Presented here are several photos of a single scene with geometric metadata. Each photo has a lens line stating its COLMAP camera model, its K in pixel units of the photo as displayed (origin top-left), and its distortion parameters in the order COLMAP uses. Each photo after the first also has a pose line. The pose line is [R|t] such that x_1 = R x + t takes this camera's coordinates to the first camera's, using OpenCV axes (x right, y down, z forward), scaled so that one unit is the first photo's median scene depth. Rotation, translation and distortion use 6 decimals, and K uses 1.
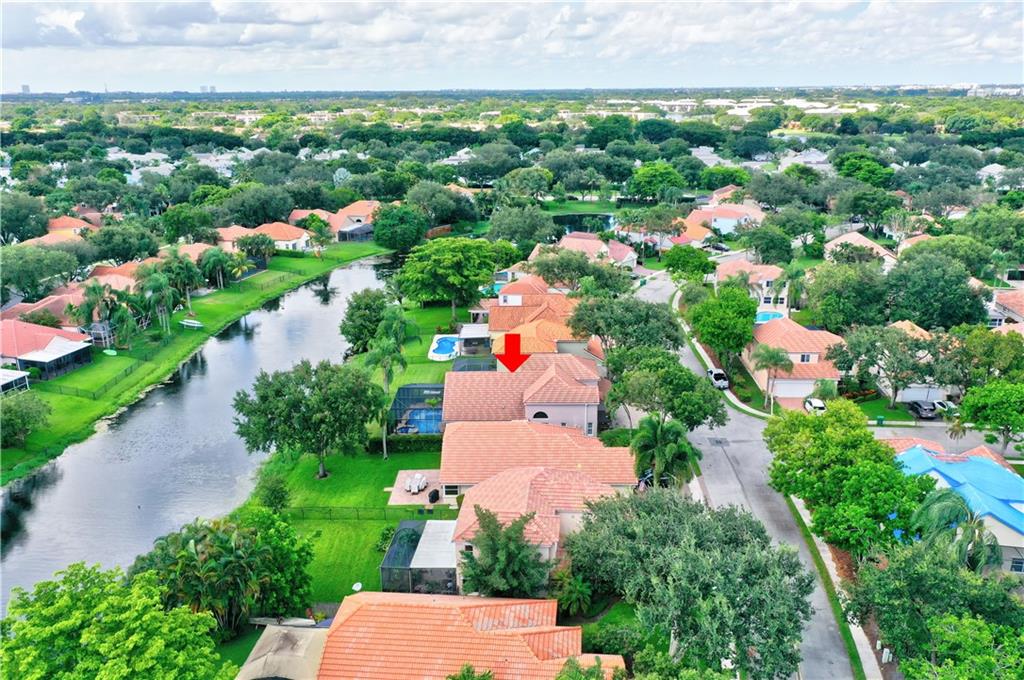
lens RADIAL K [[828.5, 0, 511.5], [0, 828.5, 340.1], [0, 0, 1]] dist [0.003248, 0.003280]
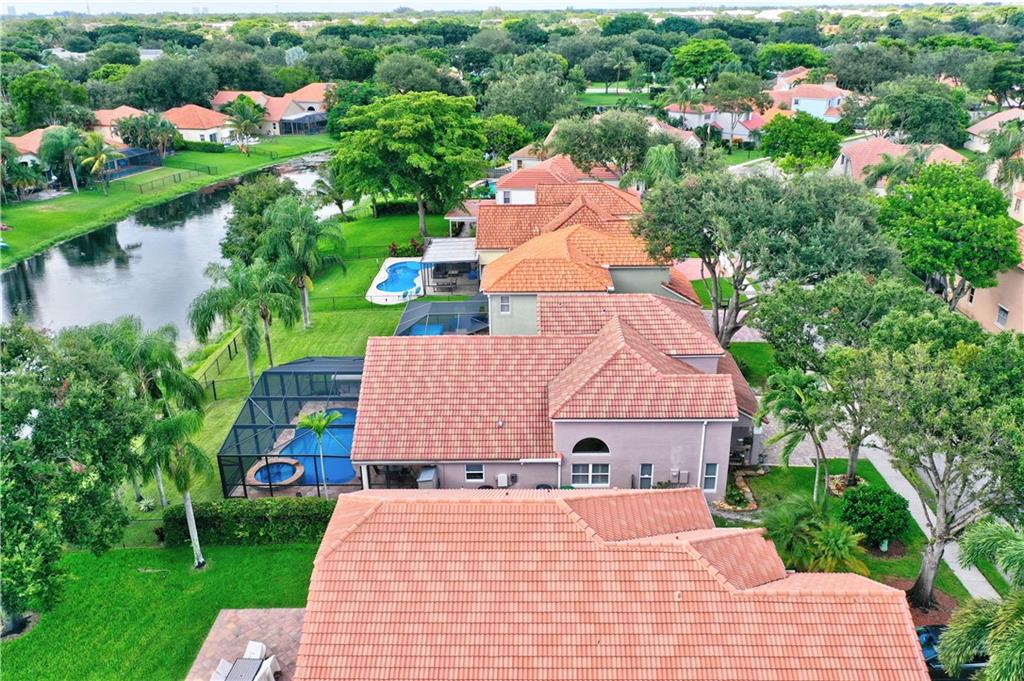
lens RADIAL K [[828.5, 0, 510.5], [0, 828.5, 337.7], [0, 0, 1]] dist [0.003248, 0.003280]
pose [[0.999974, -0.002525, -0.006756, -0.001113], [0.003060, 0.996755, 0.080432, 0.002567], [0.006531, -0.080451, 0.996737, 0.359181]]
